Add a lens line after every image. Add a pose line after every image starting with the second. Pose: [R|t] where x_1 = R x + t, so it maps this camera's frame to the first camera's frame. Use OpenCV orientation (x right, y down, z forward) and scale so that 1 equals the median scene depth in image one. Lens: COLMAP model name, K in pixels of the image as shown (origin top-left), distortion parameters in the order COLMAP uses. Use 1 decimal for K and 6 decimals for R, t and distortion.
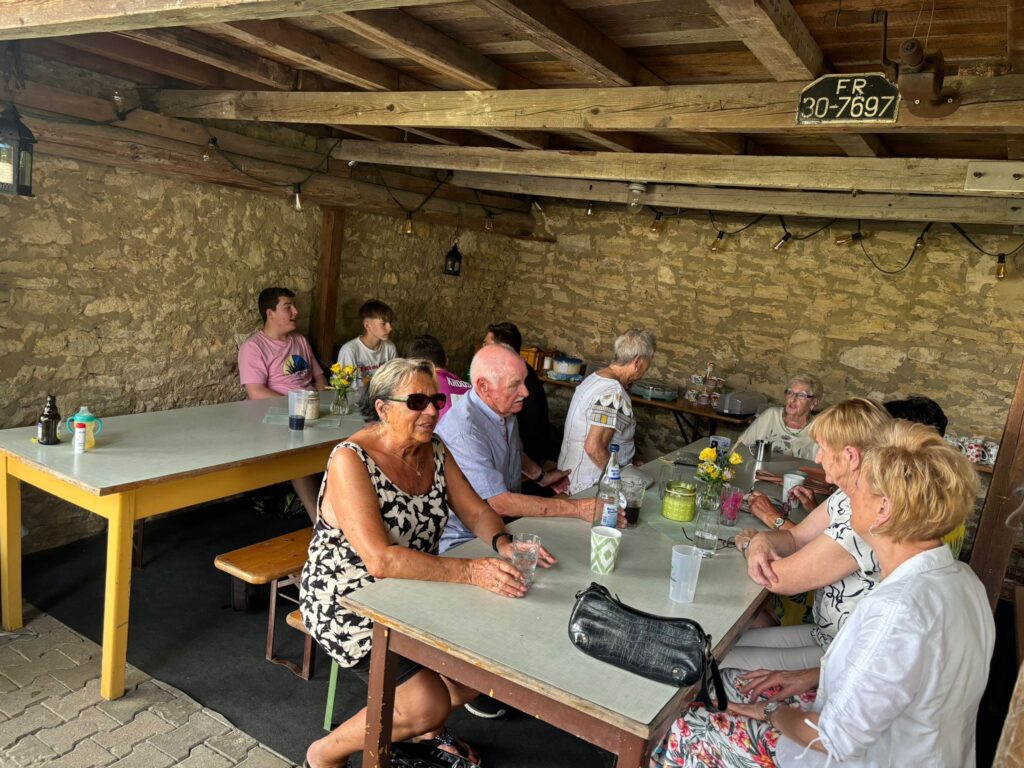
lens RADIAL K [[780.3, 0, 512.0], [0, 780.3, 384.0], [0, 0, 1]] dist [0.002037, 0.000314]
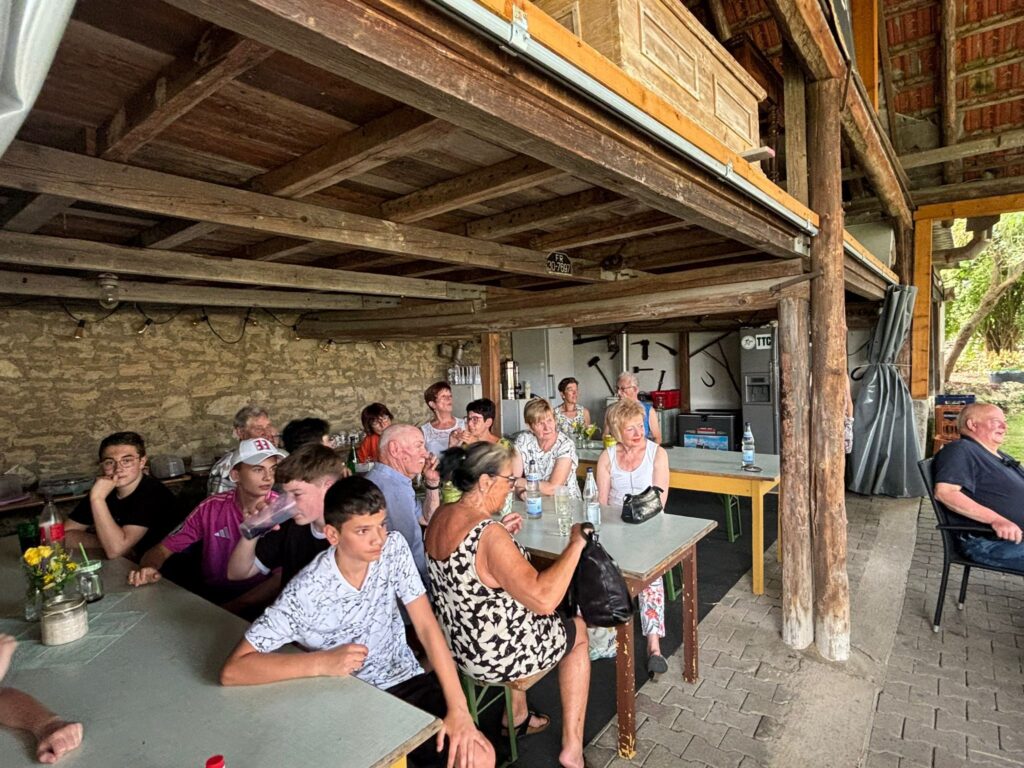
lens RADIAL K [[567.2, 0, 512.0], [0, 567.2, 384.0], [0, 0, 1]] dist [-0.005429, 0.002301]
pose [[0.094432, -0.162872, 0.982118, -0.462526], [0.202365, 0.969070, 0.141251, -0.107510], [-0.974747, 0.185408, 0.124471, 0.372122]]
